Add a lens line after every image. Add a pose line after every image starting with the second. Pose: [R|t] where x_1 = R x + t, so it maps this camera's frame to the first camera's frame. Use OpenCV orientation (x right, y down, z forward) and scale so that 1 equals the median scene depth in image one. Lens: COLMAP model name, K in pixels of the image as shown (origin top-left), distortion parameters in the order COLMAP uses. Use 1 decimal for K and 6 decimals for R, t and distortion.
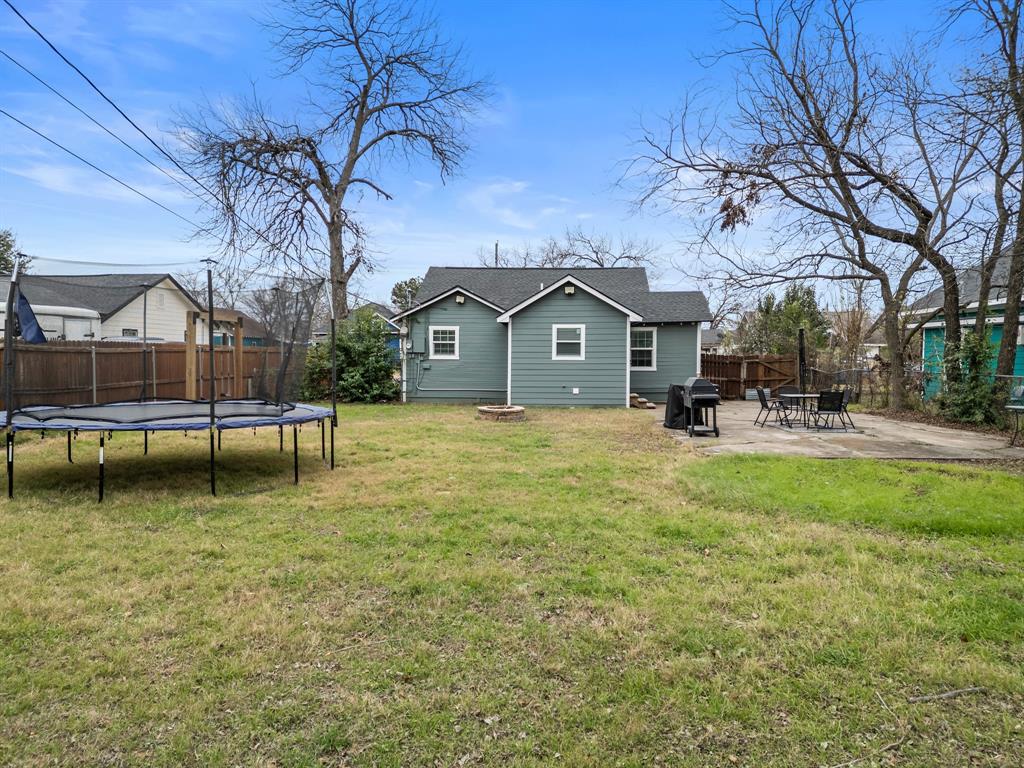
lens RADIAL K [[714.8, 0, 510.9], [0, 714.8, 383.7], [0, 0, 1]] dist [0.045237, -0.021722]
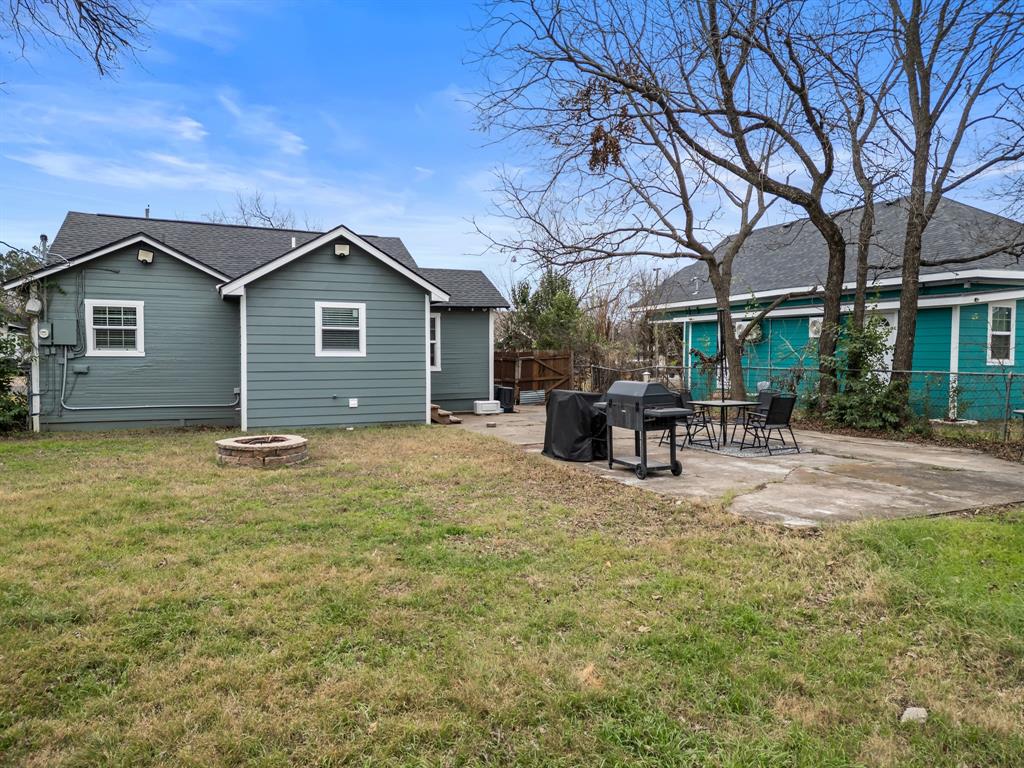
lens RADIAL K [[714.8, 0, 515.2], [0, 714.8, 380.0], [0, 0, 1]] dist [0.045237, -0.021722]
pose [[0.888825, -0.019388, 0.457837, -0.079101], [0.021581, 0.999767, 0.000442, -0.008132], [-0.457739, 0.009488, 0.889036, 0.336300]]
